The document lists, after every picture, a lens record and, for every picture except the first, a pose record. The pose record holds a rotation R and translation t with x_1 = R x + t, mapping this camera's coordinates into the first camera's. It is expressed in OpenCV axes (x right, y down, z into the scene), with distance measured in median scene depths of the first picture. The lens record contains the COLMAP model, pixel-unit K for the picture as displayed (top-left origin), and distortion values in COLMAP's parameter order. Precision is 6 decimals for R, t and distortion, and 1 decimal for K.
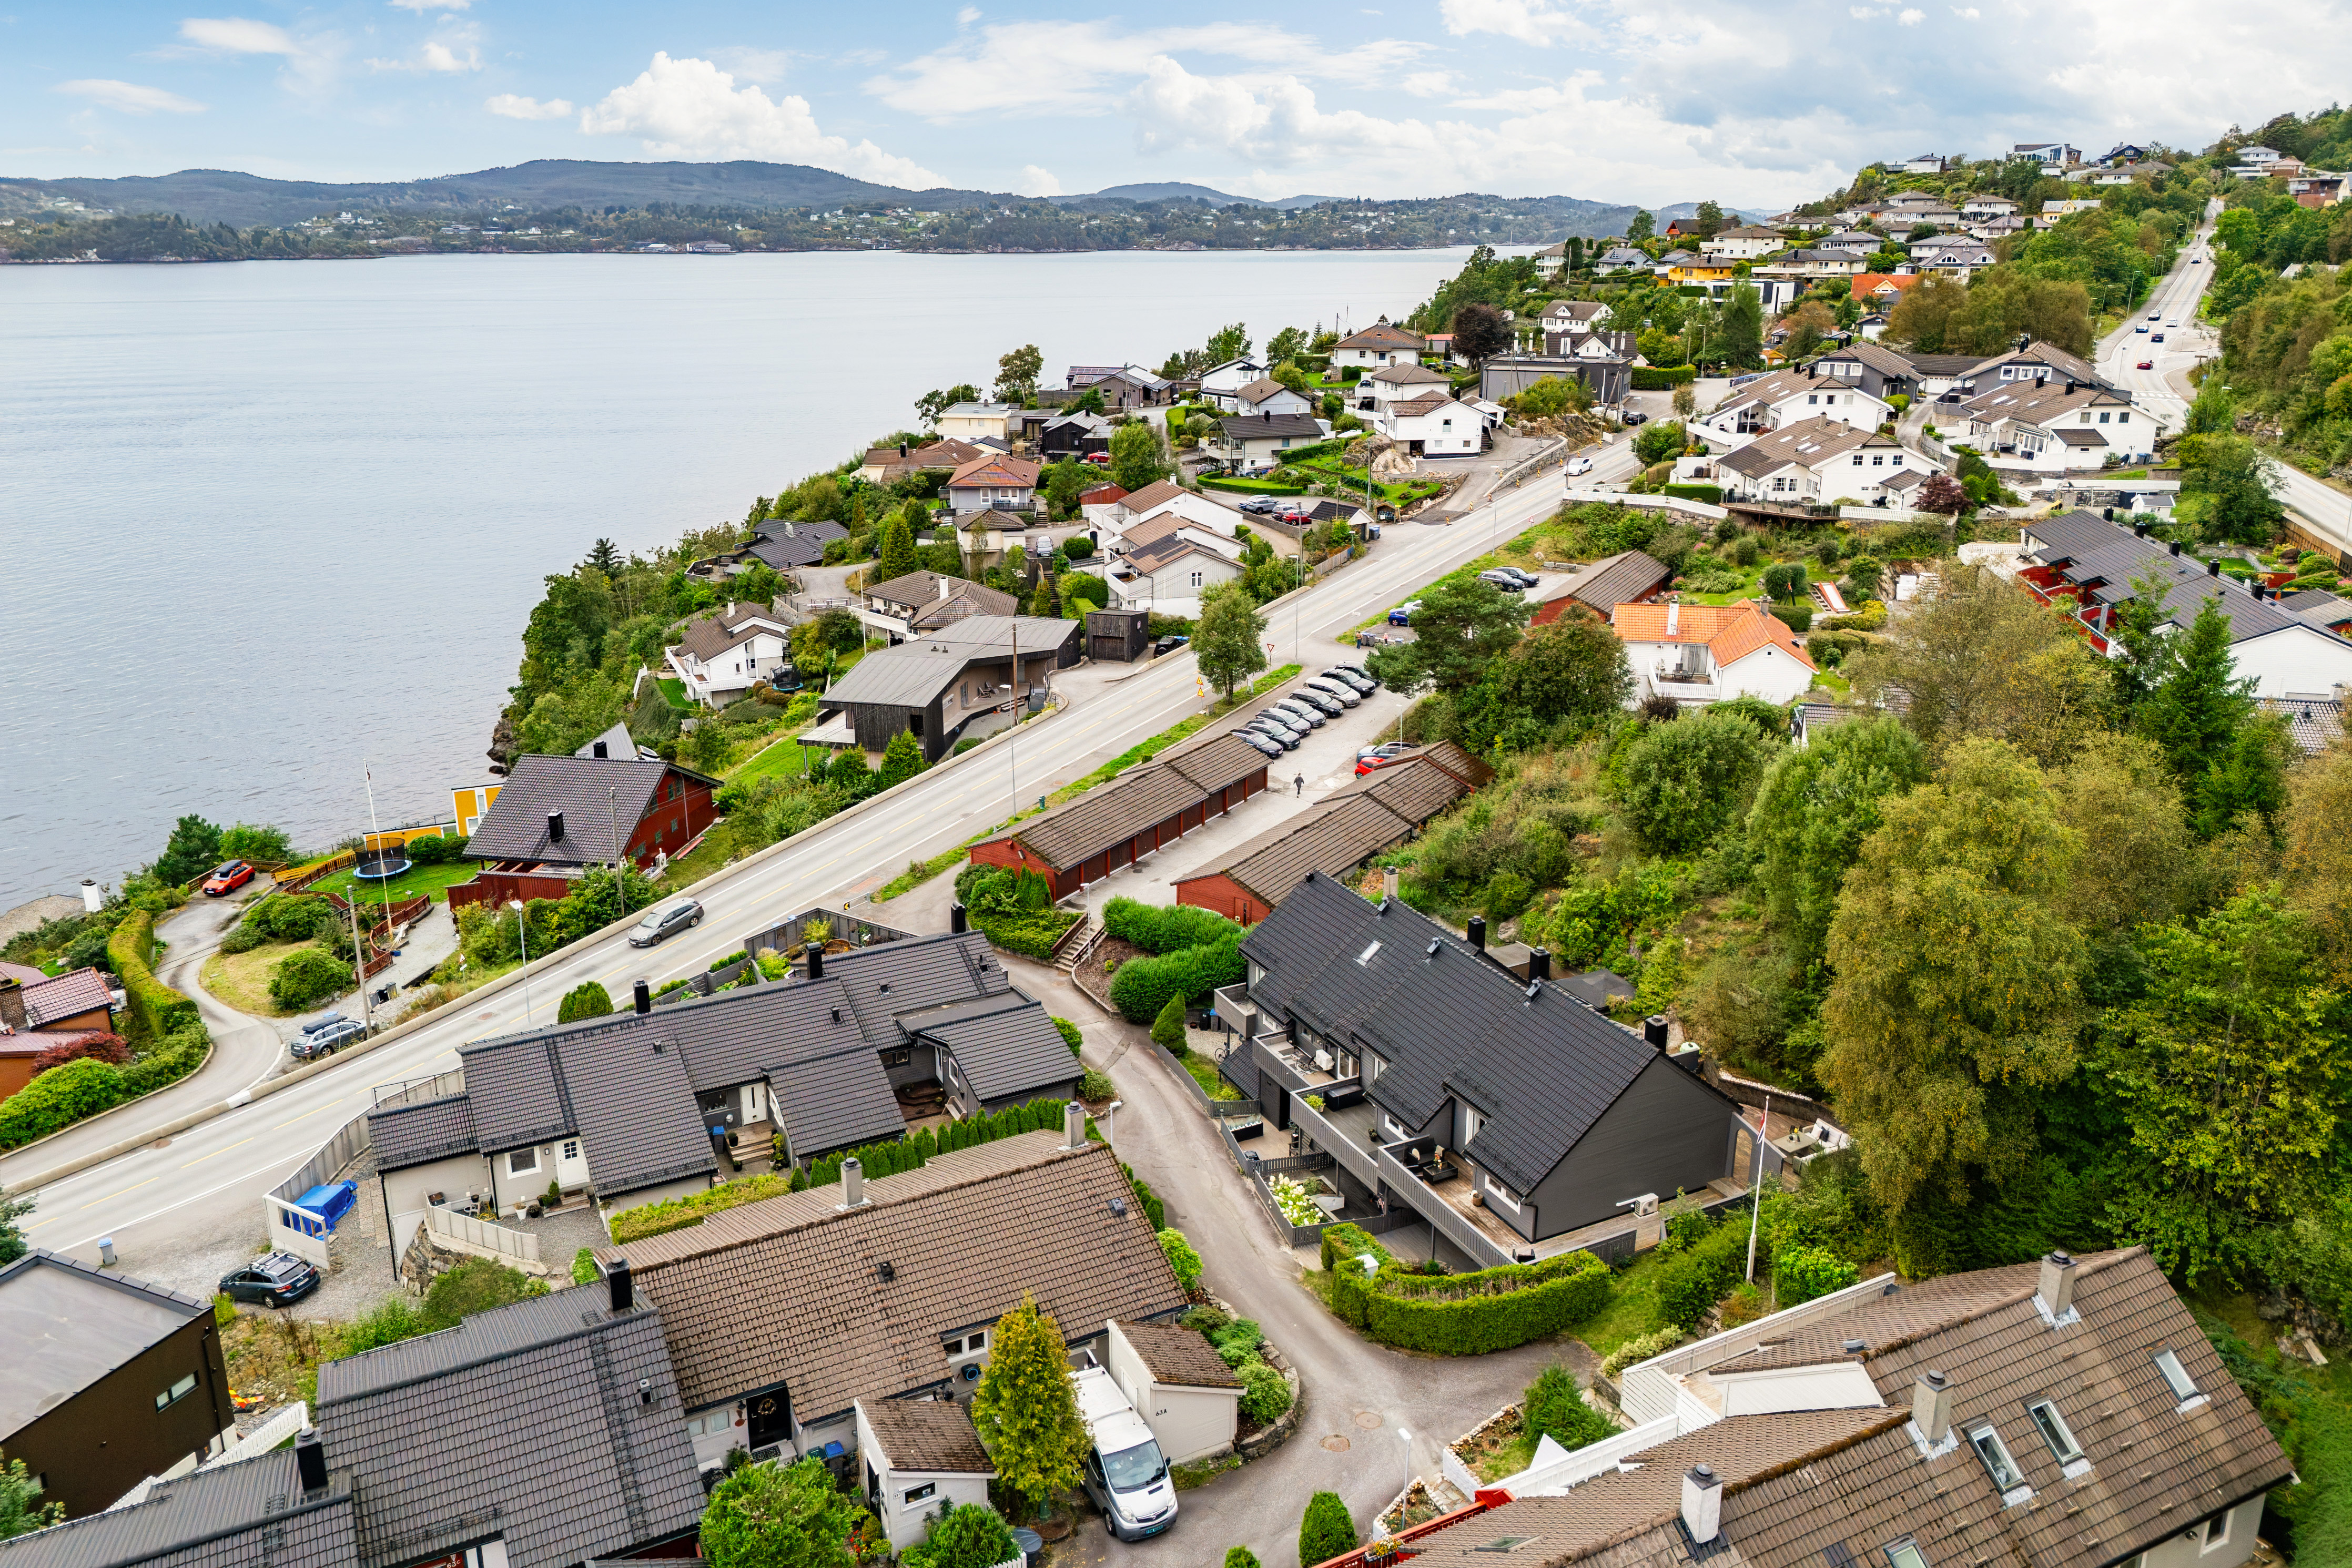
lens RADIAL K [[1702.2, 0, 1180.5], [0, 1702.2, 784.2], [0, 0, 1]] dist [0.059613, -0.046037]
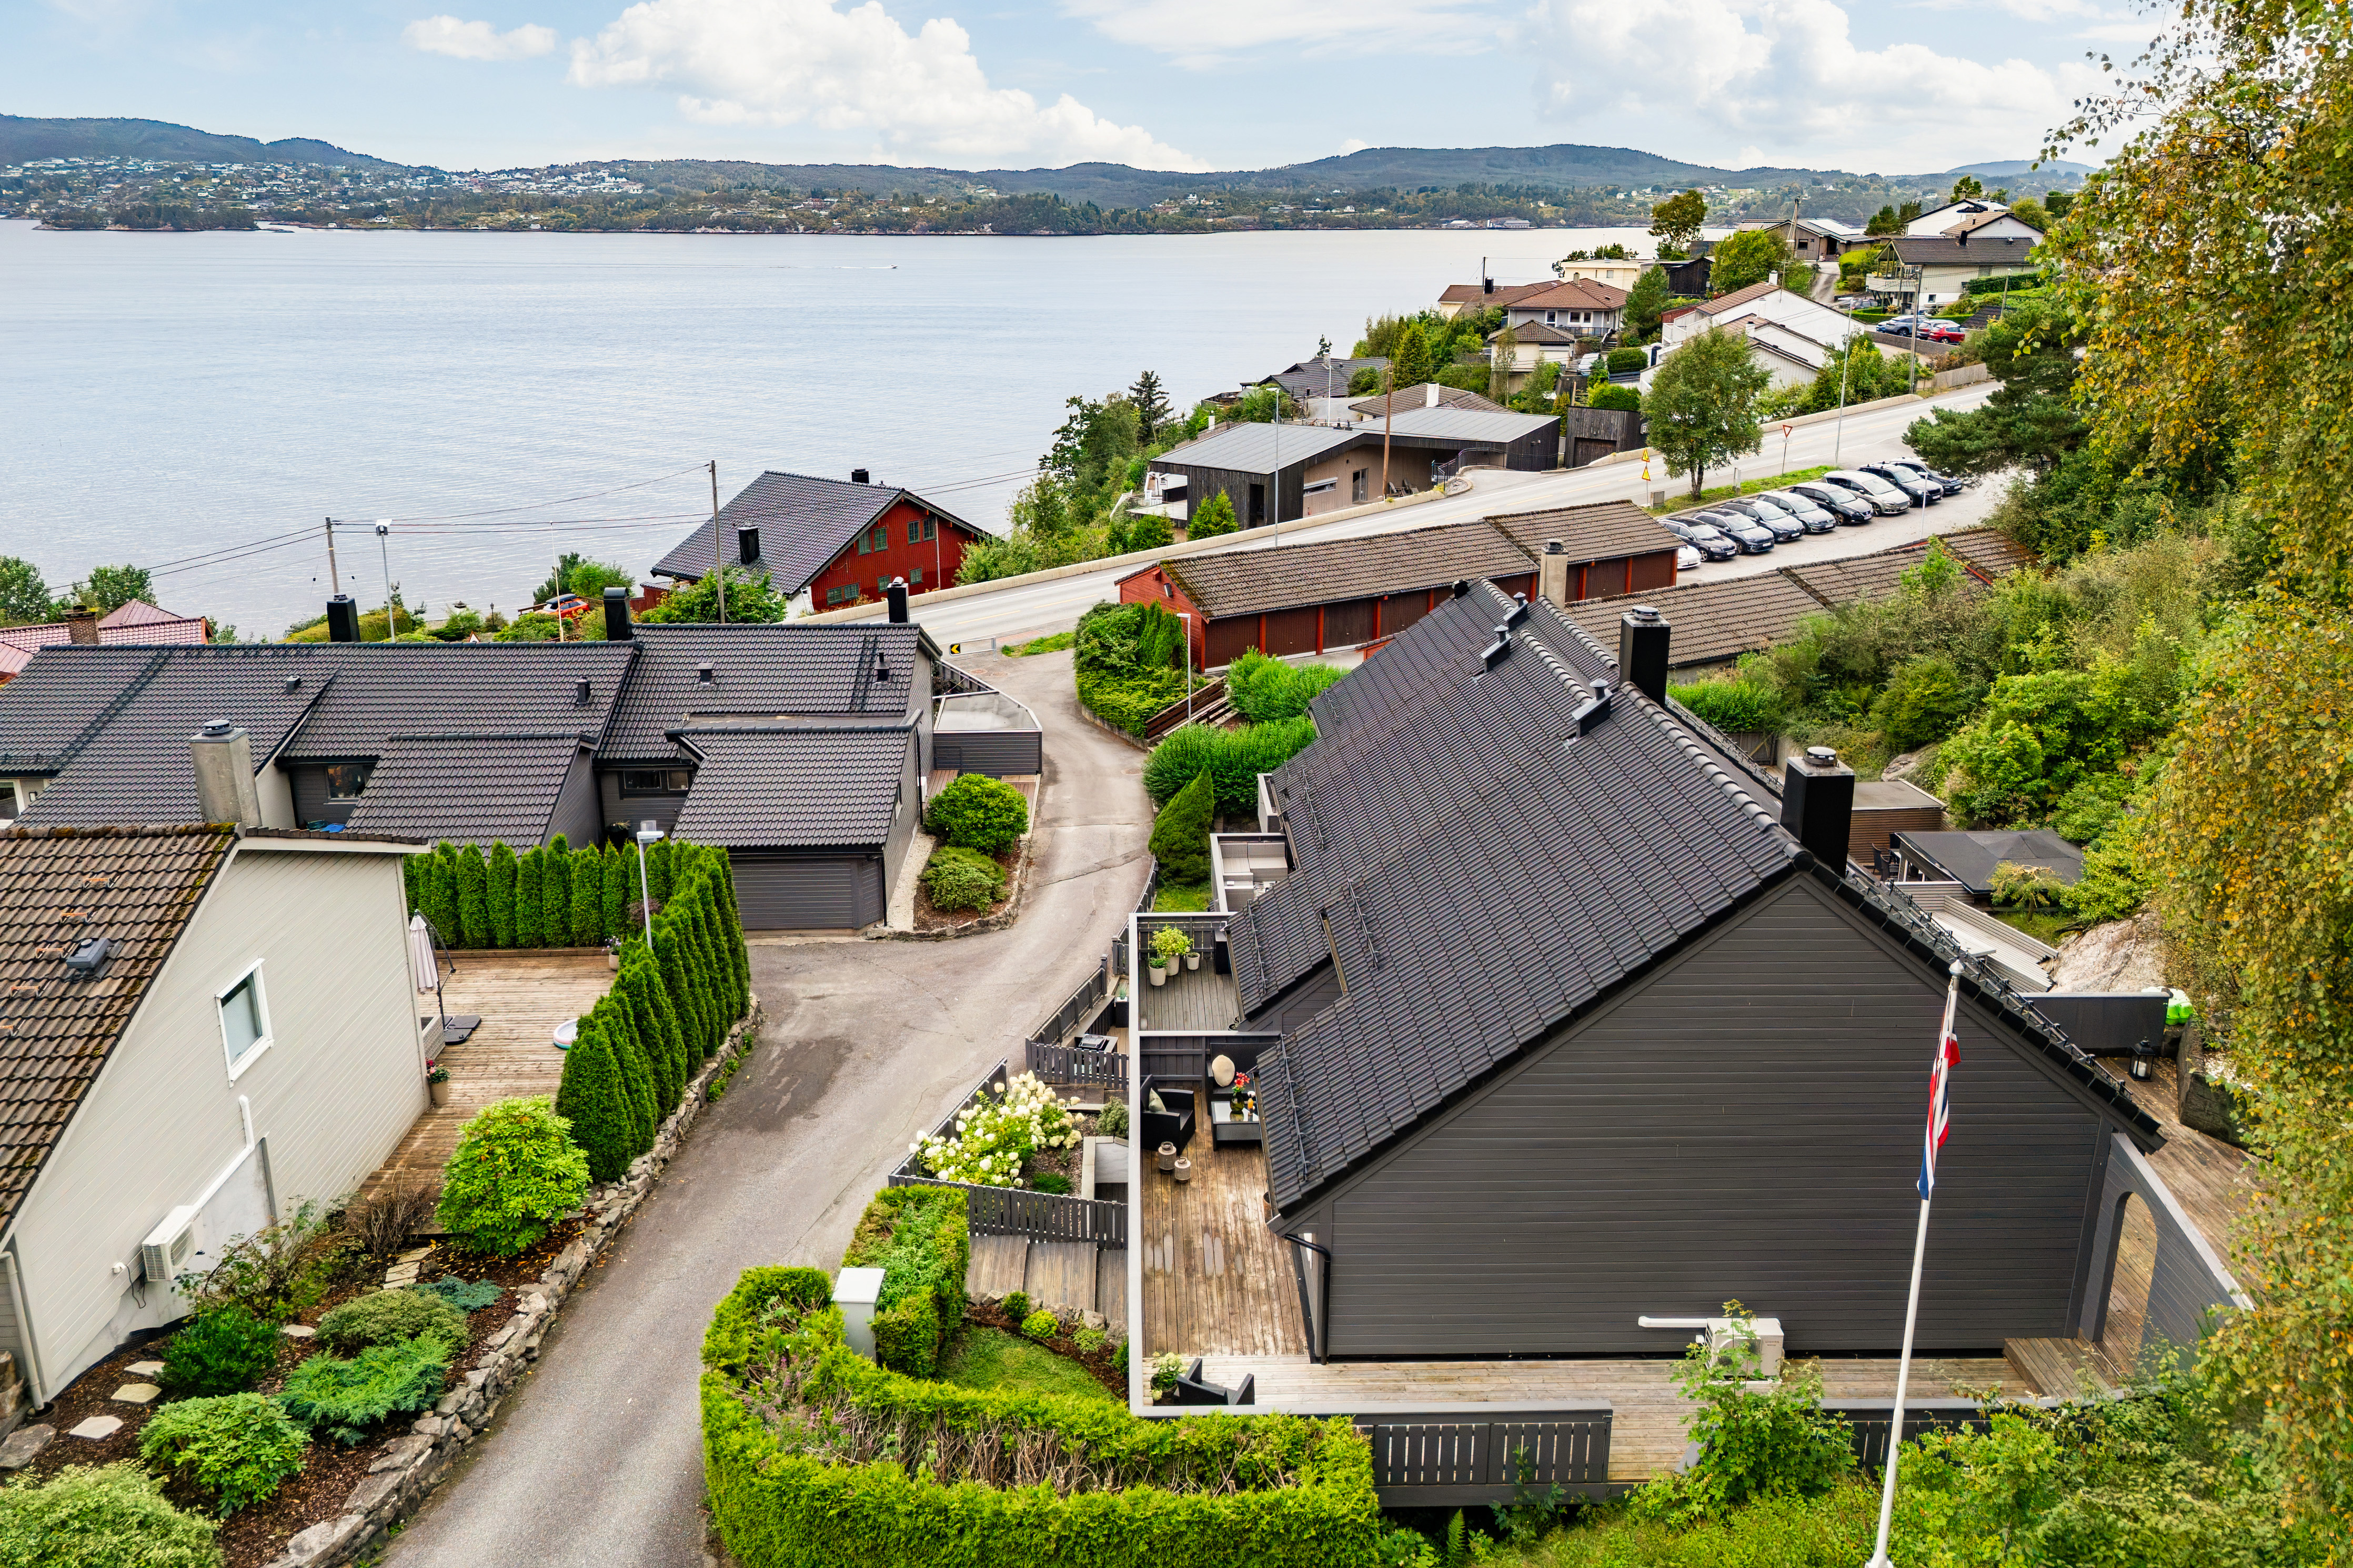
lens RADIAL K [[1702.9, 0, 1183.4], [0, 1702.9, 693.7], [0, 0, 1]] dist [0.059613, -0.046037]
pose [[0.898238, 0.118167, -0.423326, 0.095273], [-0.138874, 0.990141, -0.018284, 0.046093], [0.416992, 0.075212, 0.905793, 0.208899]]
